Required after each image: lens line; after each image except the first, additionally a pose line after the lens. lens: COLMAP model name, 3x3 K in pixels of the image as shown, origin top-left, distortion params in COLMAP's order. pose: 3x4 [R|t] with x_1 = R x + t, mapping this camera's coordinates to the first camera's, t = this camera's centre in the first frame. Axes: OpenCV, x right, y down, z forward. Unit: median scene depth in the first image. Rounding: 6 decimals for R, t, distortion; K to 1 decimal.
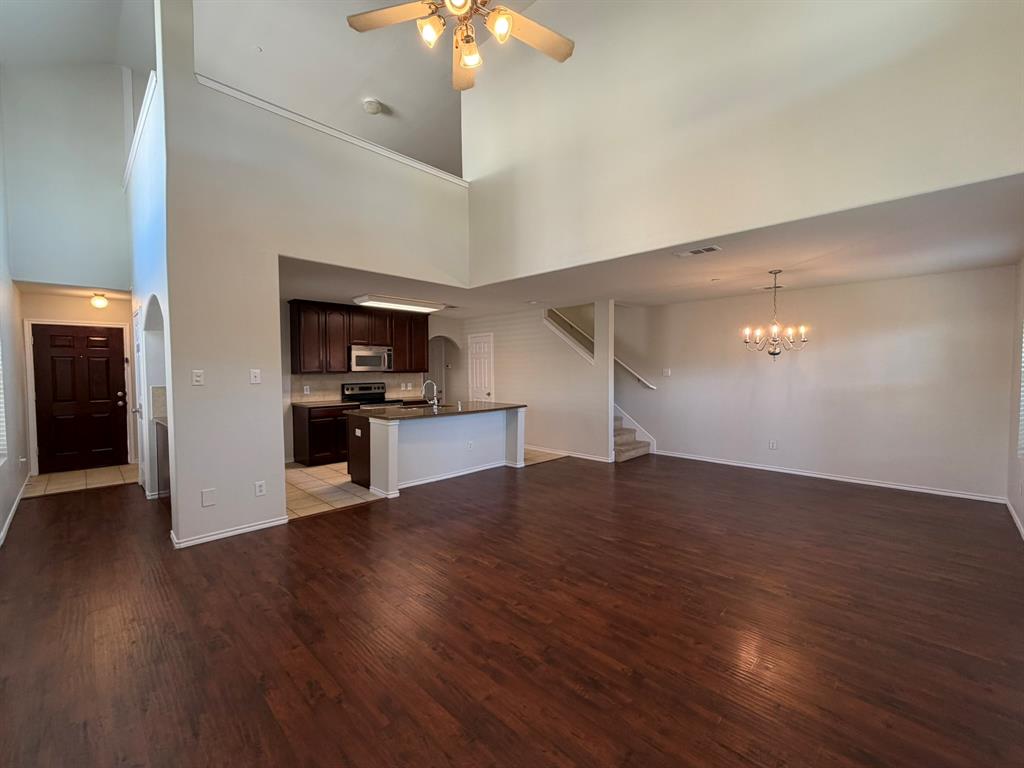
lens RADIAL K [[431.9, 0, 514.8], [0, 431.9, 383.8], [0, 0, 1]] dist [0.001357, 0.000143]
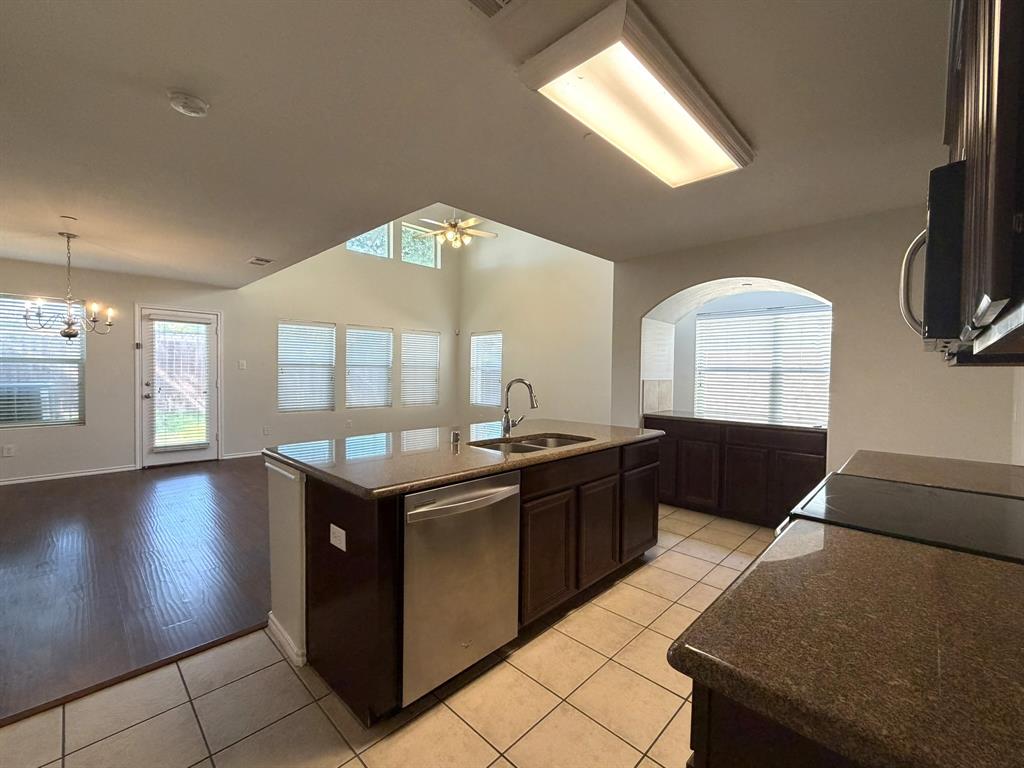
lens RADIAL K [[417.4, 0, 516.8], [0, 417.4, 381.7], [0, 0, 1]] dist [0.001454, 0.000392]
pose [[-0.999869, -0.011431, -0.011429, -0.152385], [-0.012121, 0.997988, 0.062239, -0.027071], [0.010695, 0.062370, -0.997996, 1.168416]]
